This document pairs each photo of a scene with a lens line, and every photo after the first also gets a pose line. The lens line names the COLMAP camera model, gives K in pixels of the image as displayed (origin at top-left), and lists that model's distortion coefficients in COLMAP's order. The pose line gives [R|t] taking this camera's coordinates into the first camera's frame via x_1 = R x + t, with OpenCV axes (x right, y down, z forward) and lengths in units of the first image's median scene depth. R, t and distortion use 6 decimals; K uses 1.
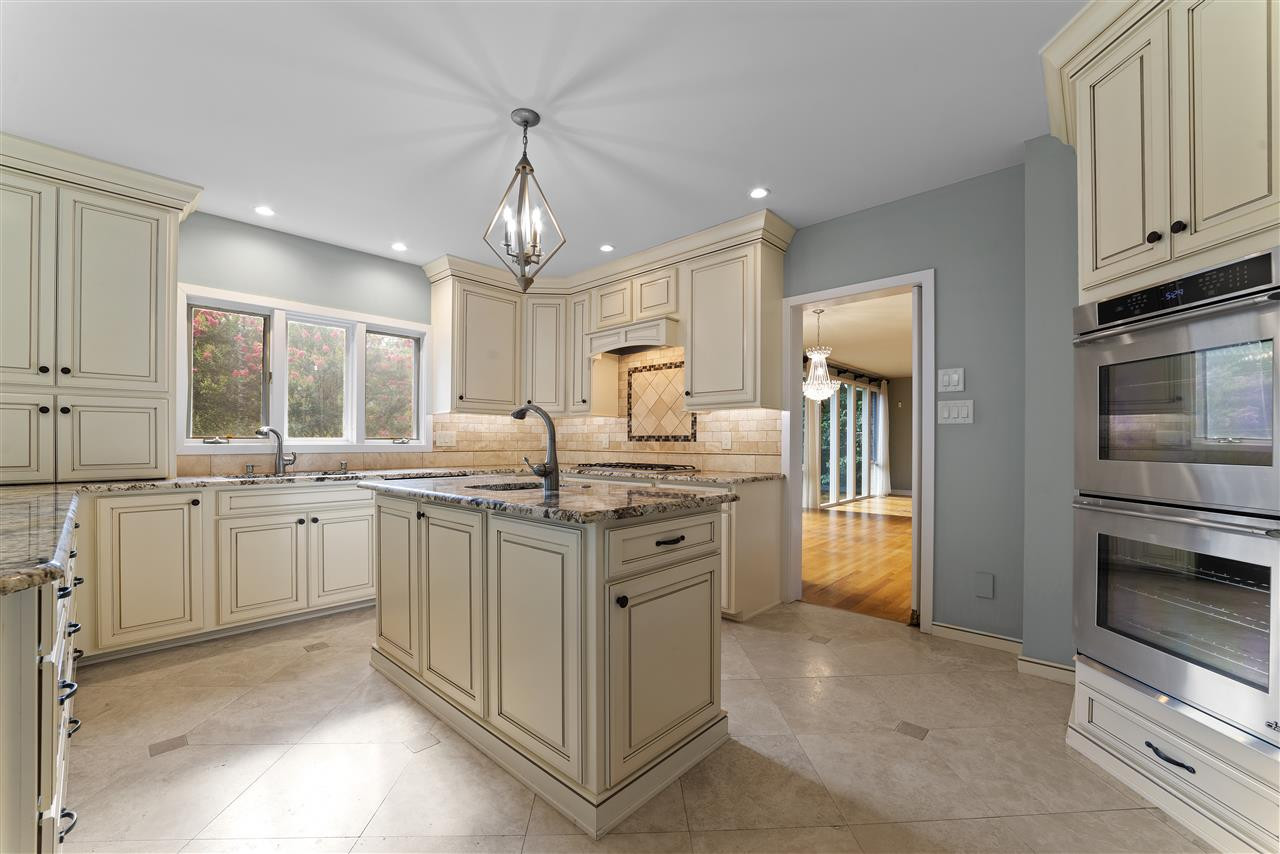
lens RADIAL K [[517.0, 0, 635.5], [0, 517.0, 438.1], [0, 0, 1]] dist [-0.027573, 0.002222]
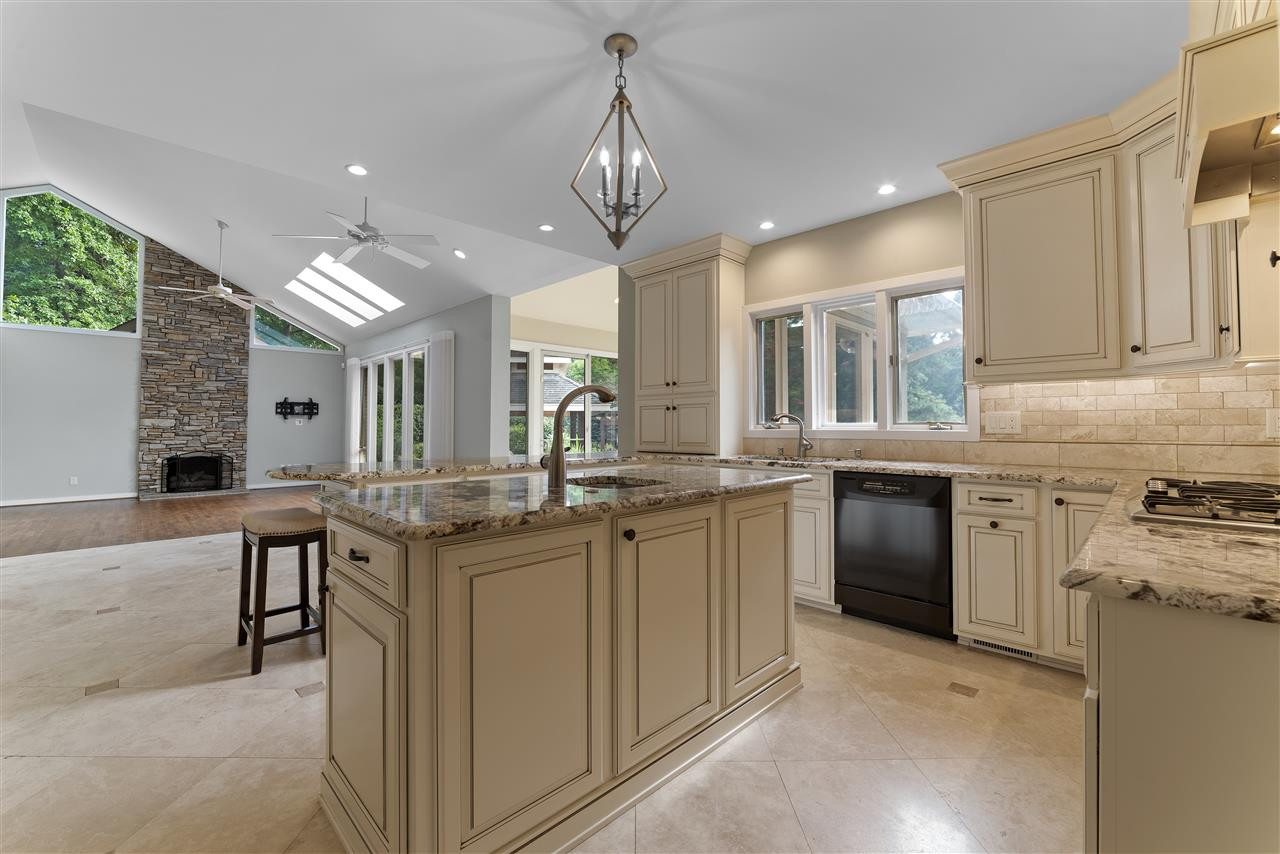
lens RADIAL K [[517.0, 0, 636.7], [0, 517.0, 417.2], [0, 0, 1]] dist [-0.027573, 0.002222]
pose [[-0.039022, -0.019285, -0.999052, 0.373709], [0.009844, 0.999758, -0.019683, 0.003470], [0.999190, -0.010602, -0.038823, 0.652706]]
